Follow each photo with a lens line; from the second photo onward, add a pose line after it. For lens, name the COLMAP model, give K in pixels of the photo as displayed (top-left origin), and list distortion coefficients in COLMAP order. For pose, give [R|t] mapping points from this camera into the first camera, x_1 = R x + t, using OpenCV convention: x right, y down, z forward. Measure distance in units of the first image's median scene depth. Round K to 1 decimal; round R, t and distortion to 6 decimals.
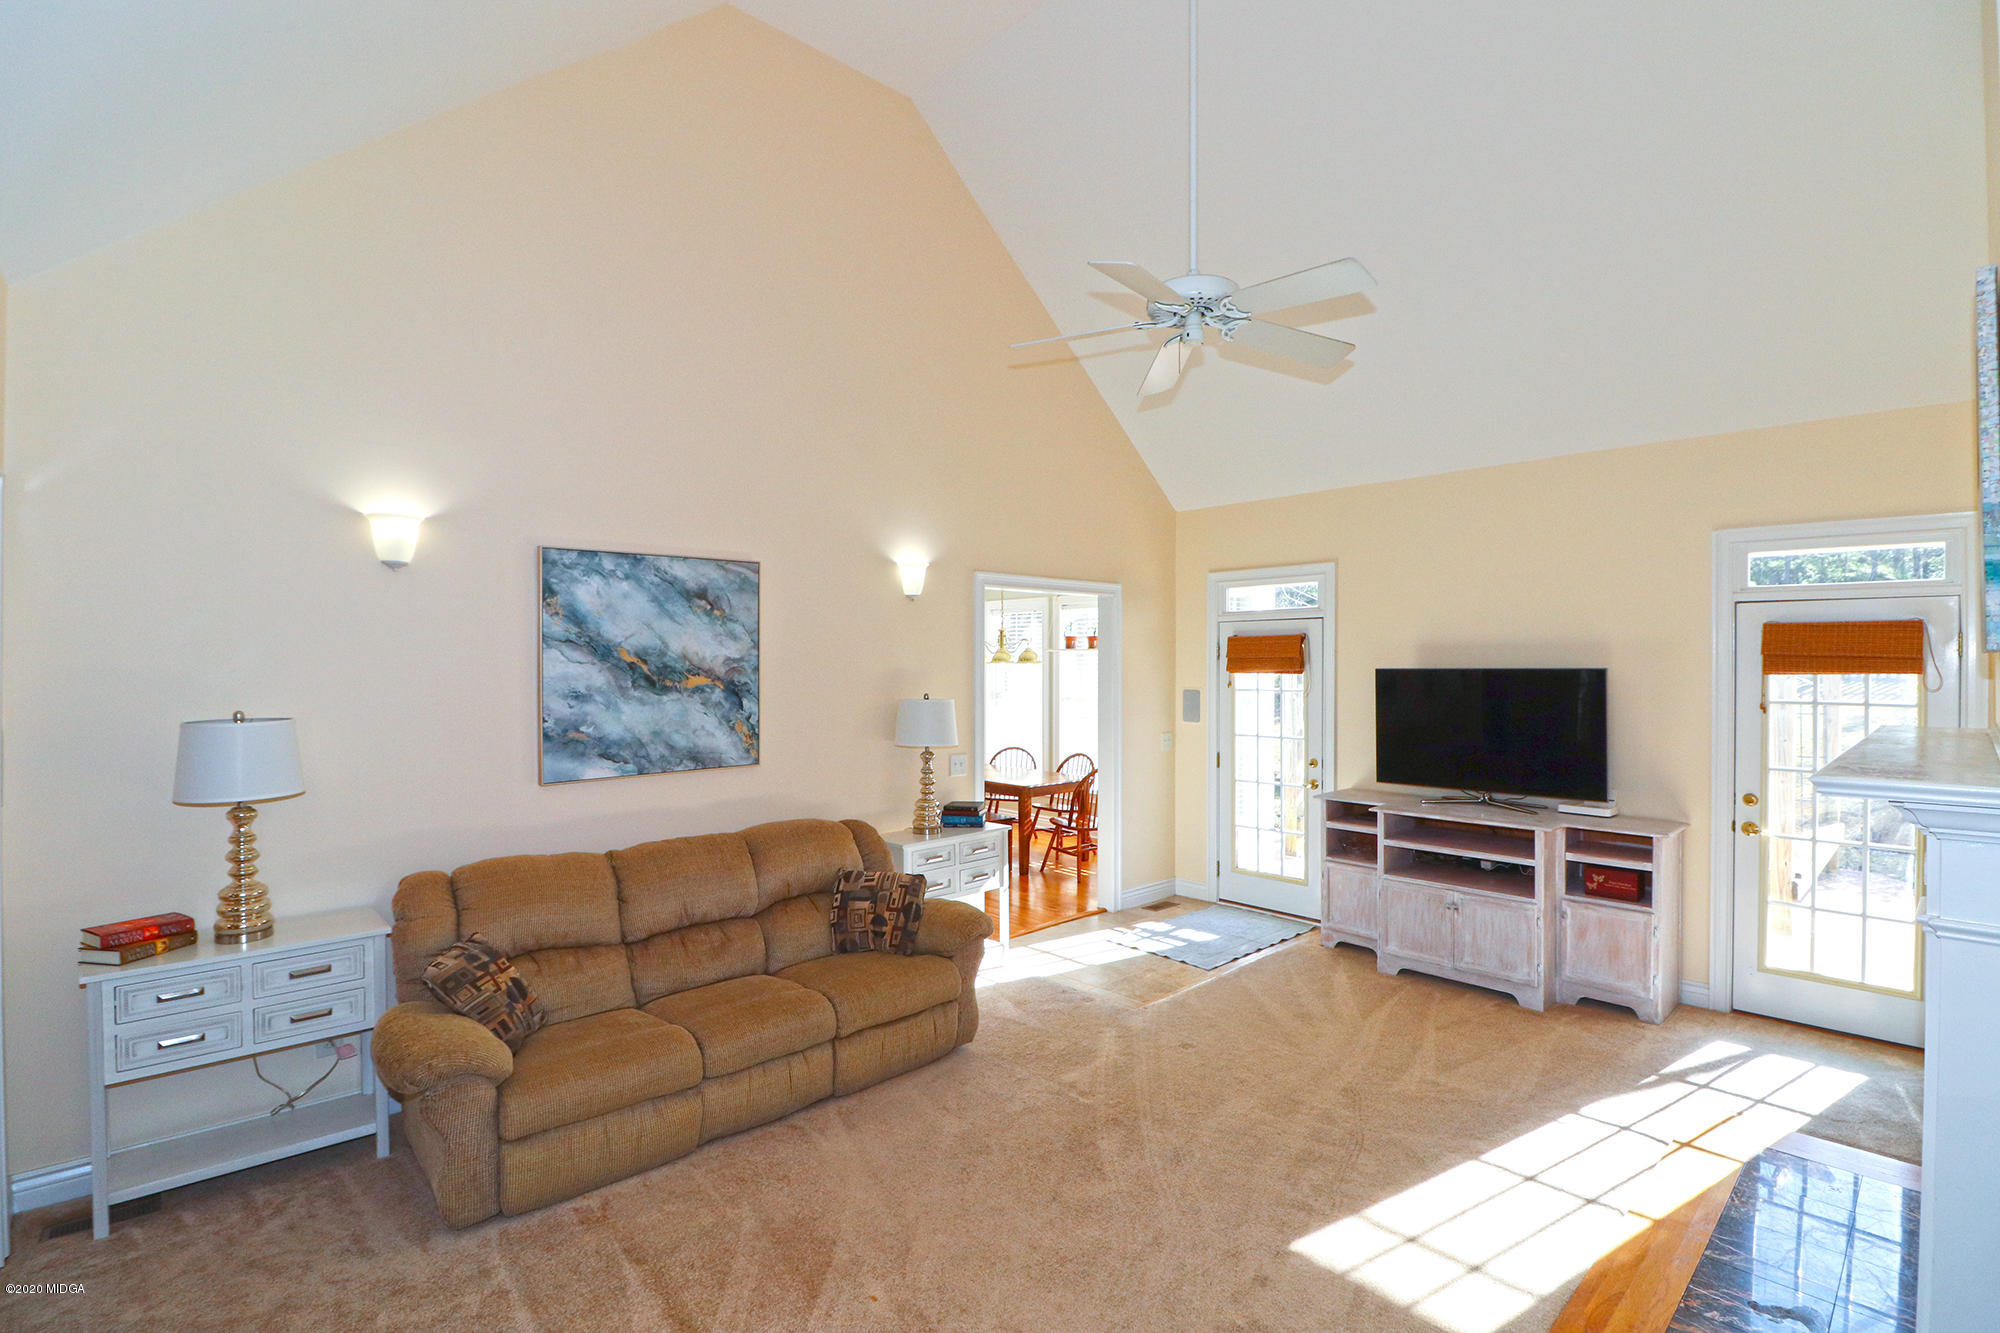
lens RADIAL K [[928.4, 0, 1020.1], [0, 928.4, 667.1], [0, 0, 1]] dist [-0.002482, -0.008389]
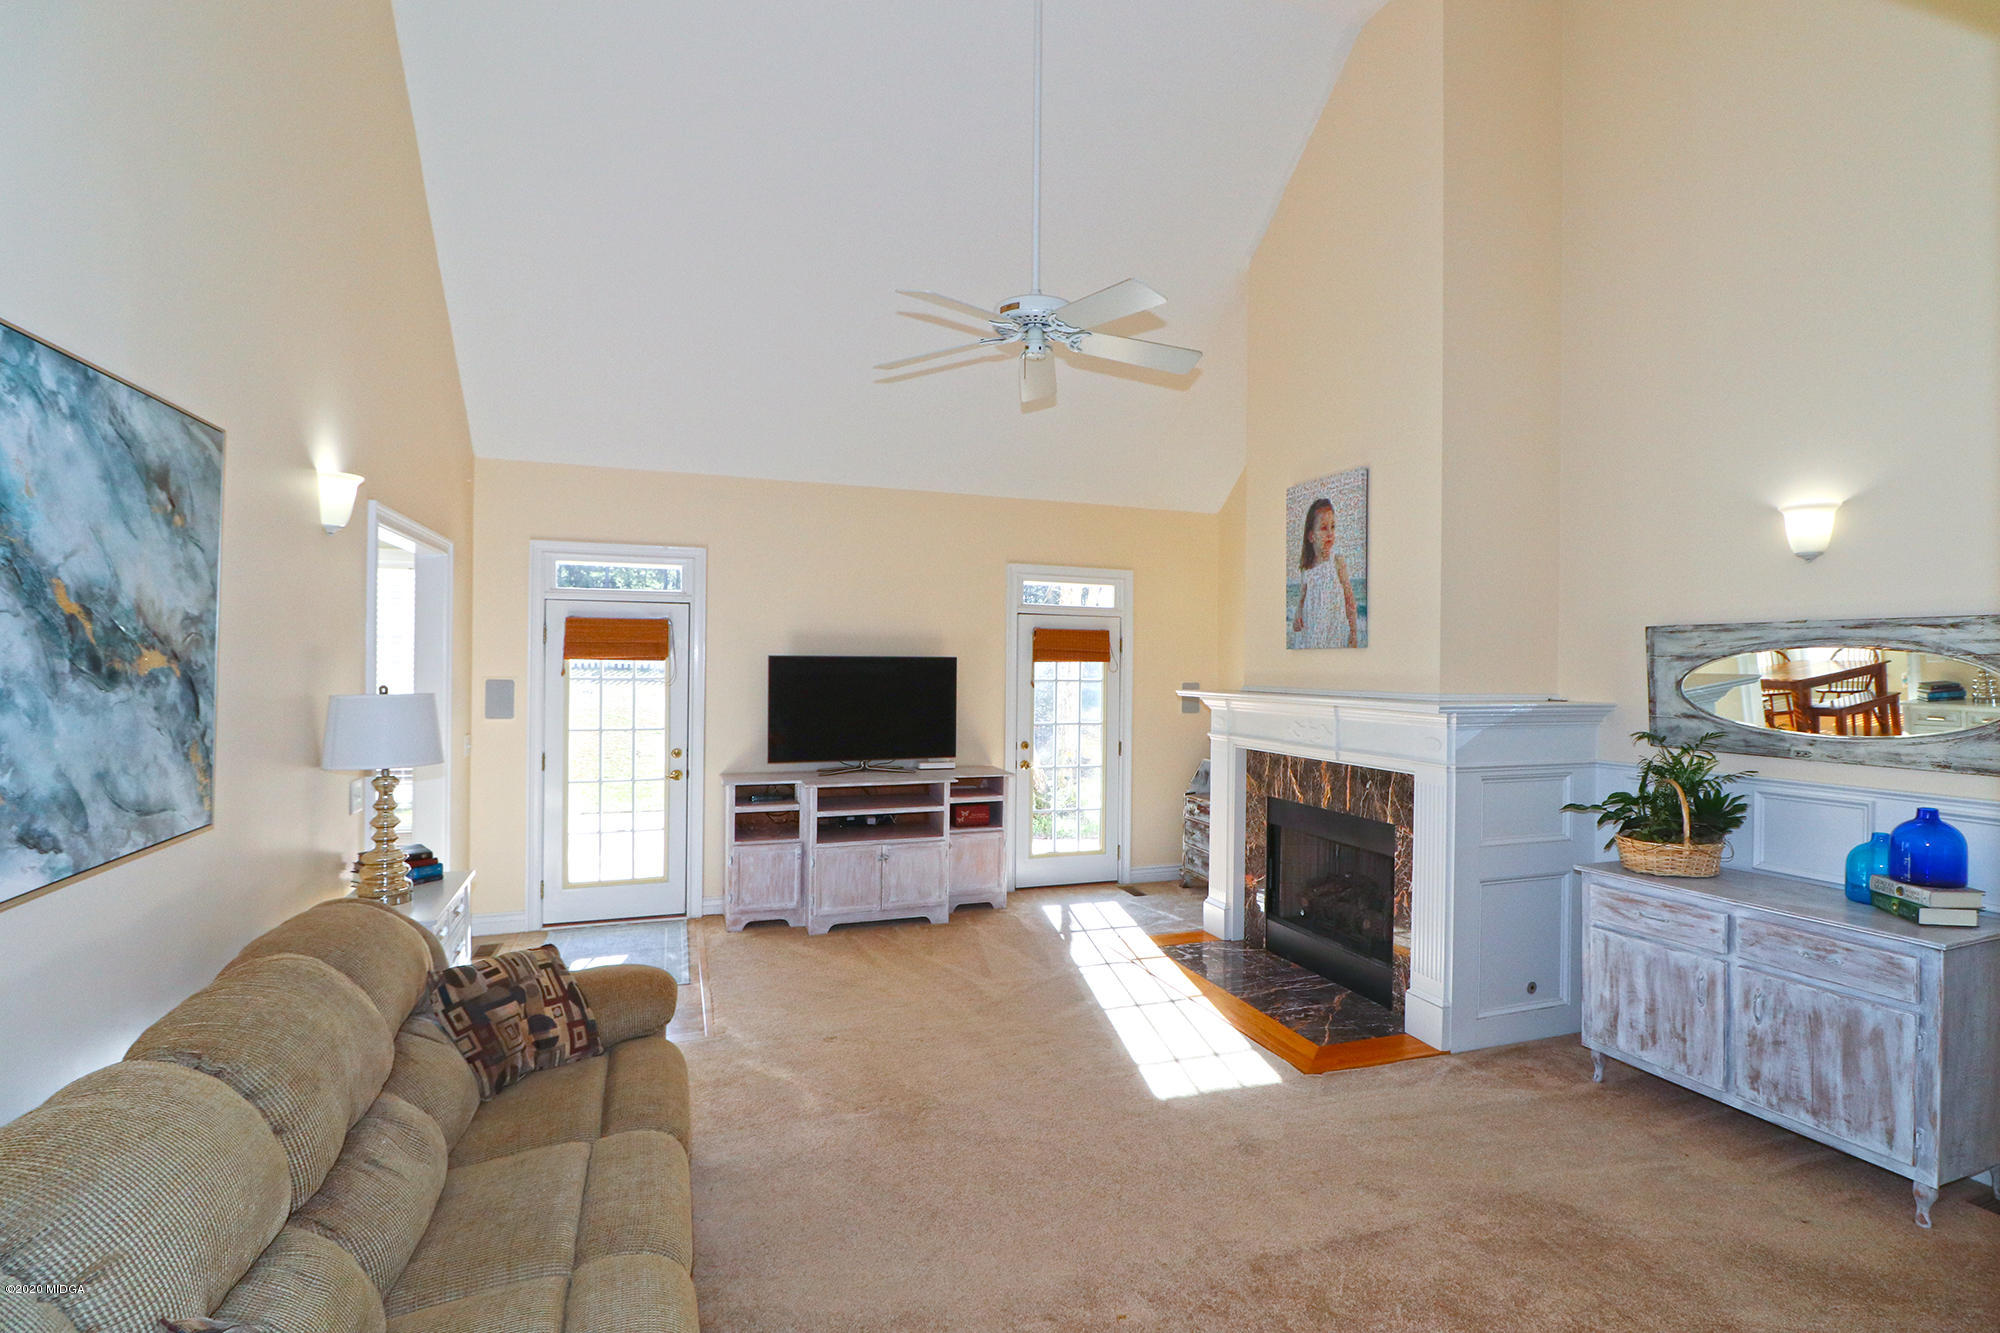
lens RADIAL K [[928.4, 0, 1002.3], [0, 928.4, 659.2], [0, 0, 1]] dist [-0.002482, -0.008389]
pose [[0.406999, 0.009808, 0.913376, -0.595913], [-0.007568, 0.999944, -0.007365, 0.014456], [-0.913397, -0.003915, 0.407050, 0.411515]]
